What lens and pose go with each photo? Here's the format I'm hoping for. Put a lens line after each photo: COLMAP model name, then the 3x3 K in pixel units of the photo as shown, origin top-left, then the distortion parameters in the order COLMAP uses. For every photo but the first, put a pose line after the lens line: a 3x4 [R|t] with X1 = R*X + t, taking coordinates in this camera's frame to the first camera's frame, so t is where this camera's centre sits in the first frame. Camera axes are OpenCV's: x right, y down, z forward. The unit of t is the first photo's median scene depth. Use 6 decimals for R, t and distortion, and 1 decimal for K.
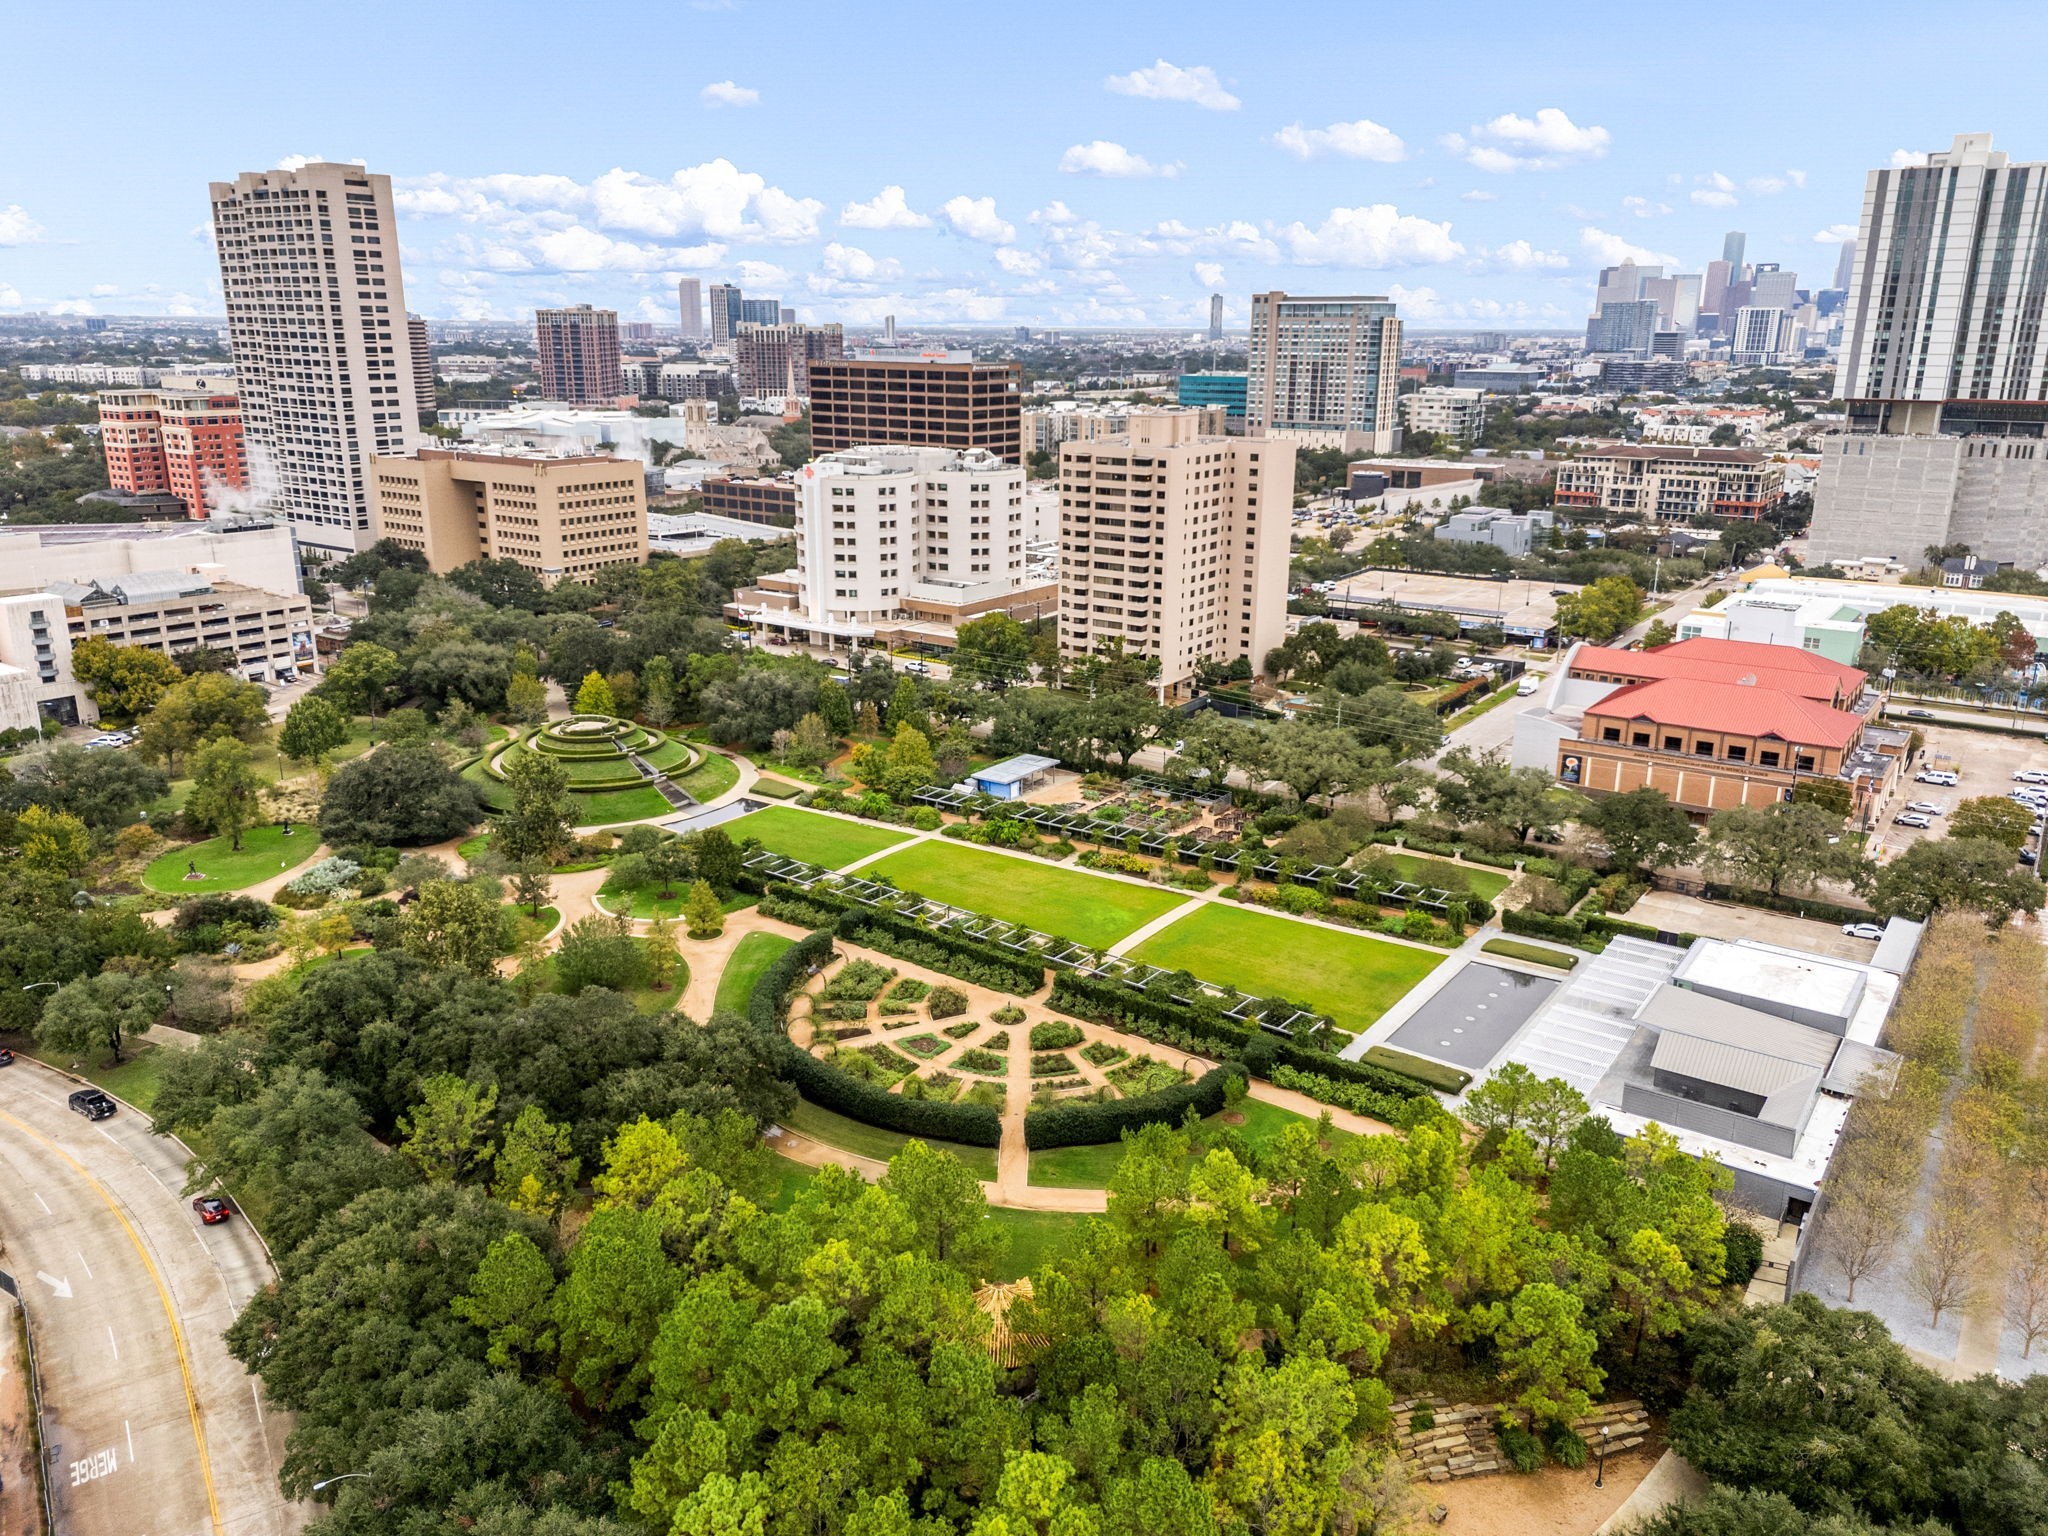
lens RADIAL K [[1492.9, 0, 1029.7], [0, 1492.9, 765.5], [0, 0, 1]] dist [0.029644, -0.011434]
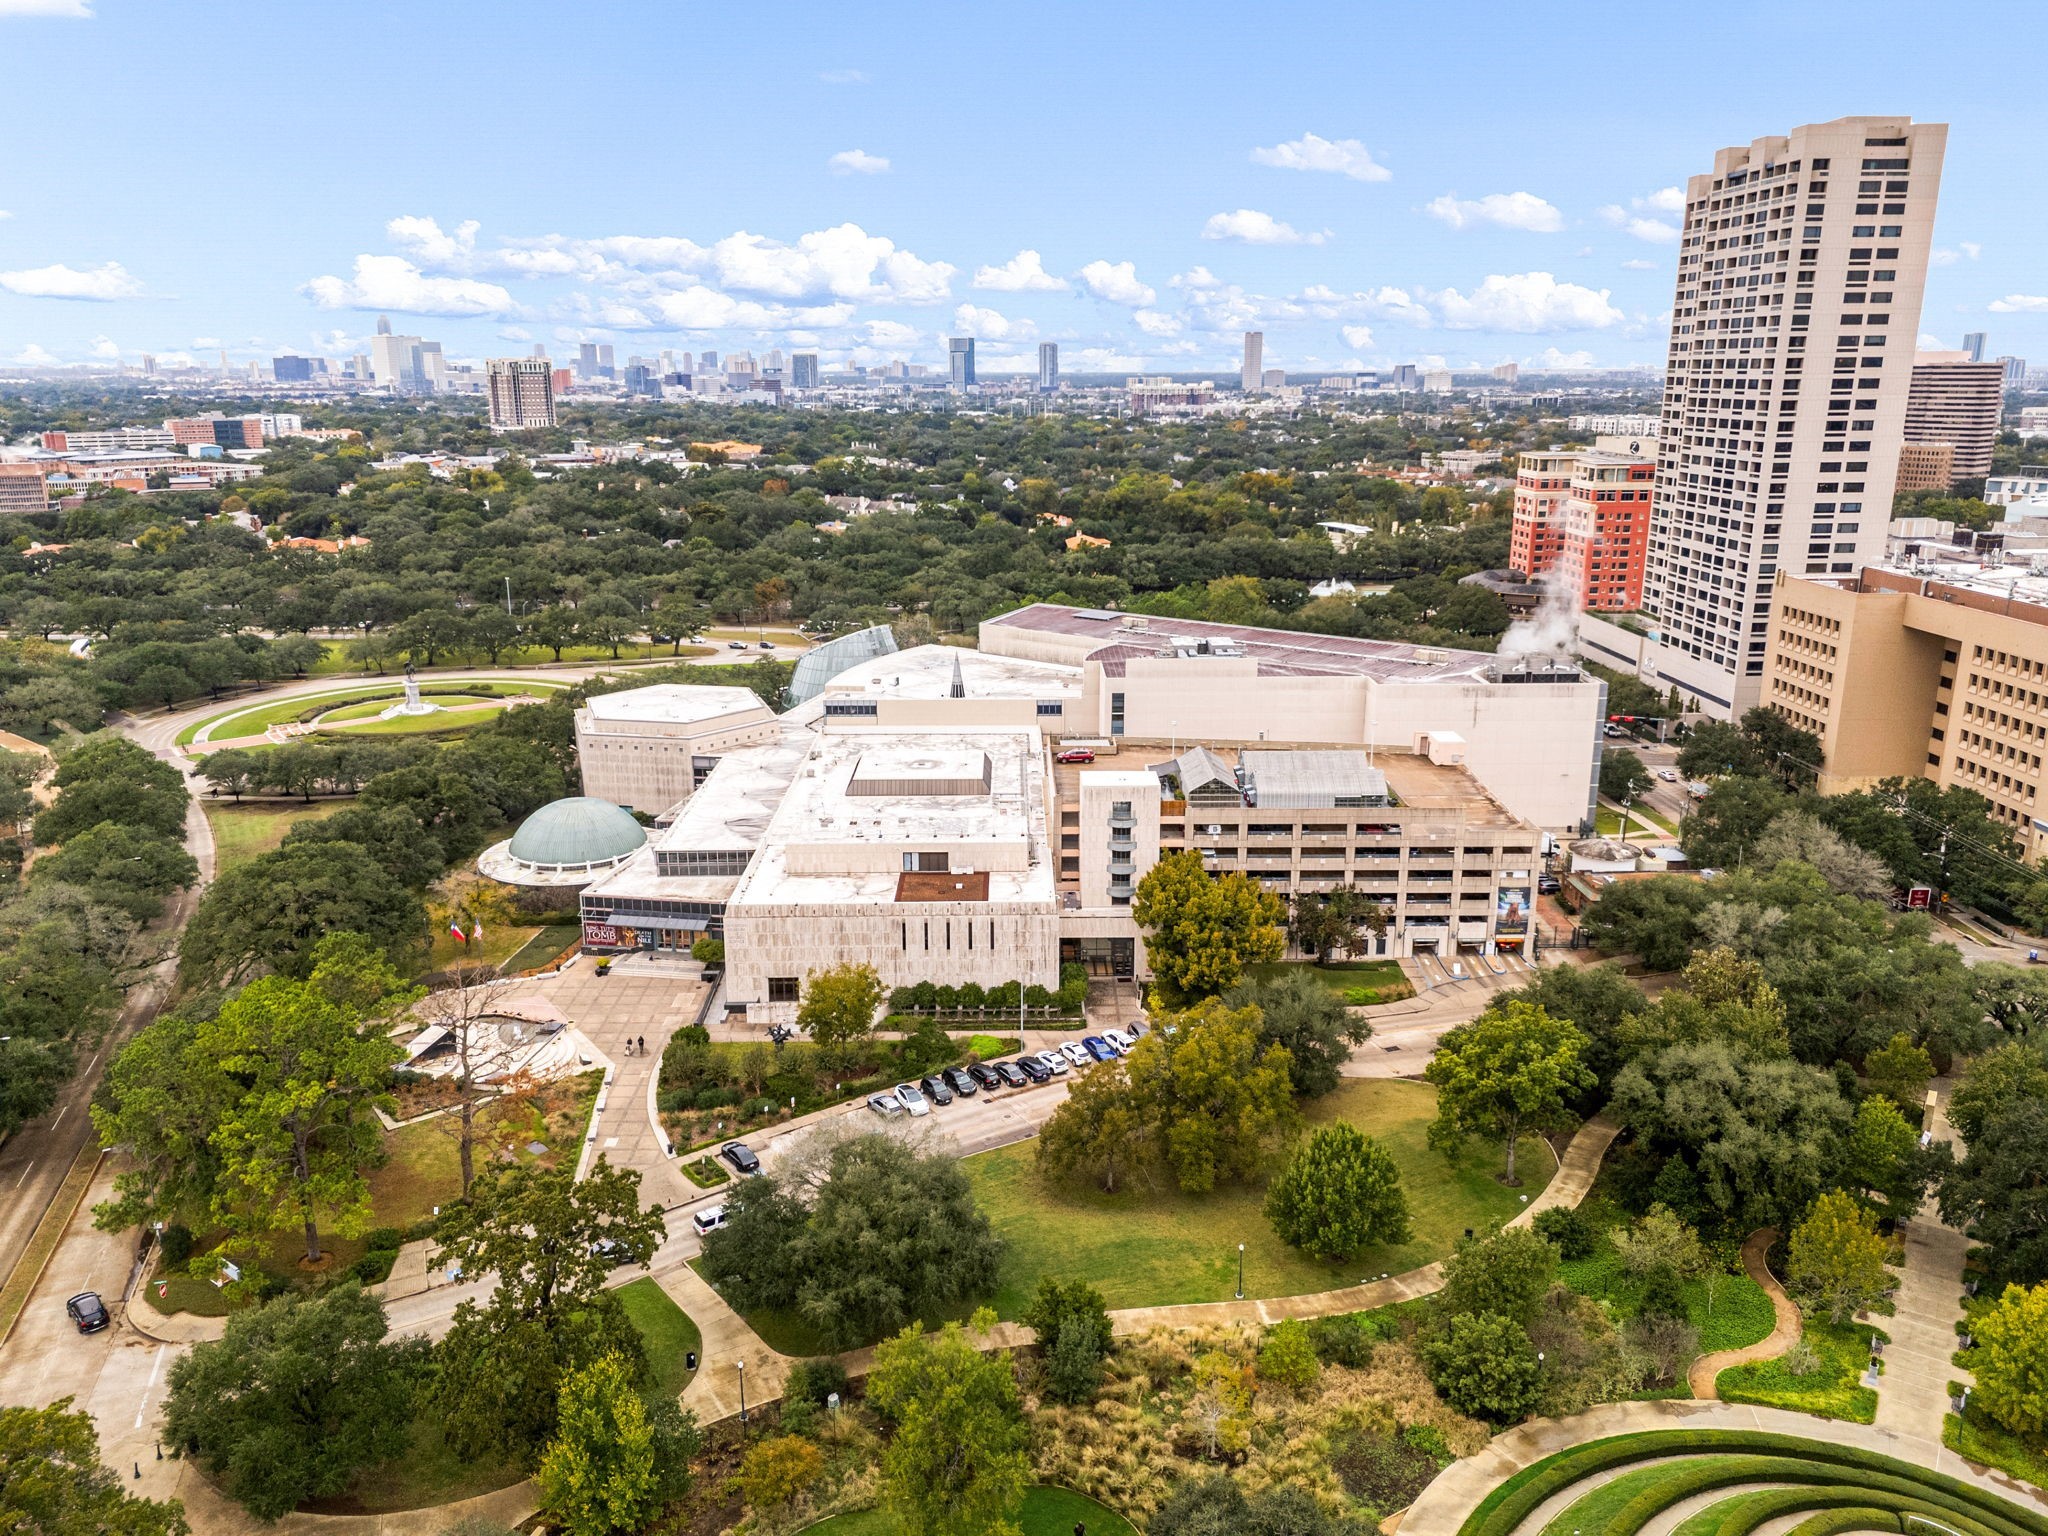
lens RADIAL K [[1492.9, 0, 1030.0], [0, 1492.9, 777.7], [0, 0, 1]] dist [0.029644, -0.011434]
pose [[0.591933, 0.202963, -0.780014, -0.112085], [-0.221461, 0.971482, 0.084723, -0.102257], [0.774965, 0.122592, 0.620000, 0.361869]]
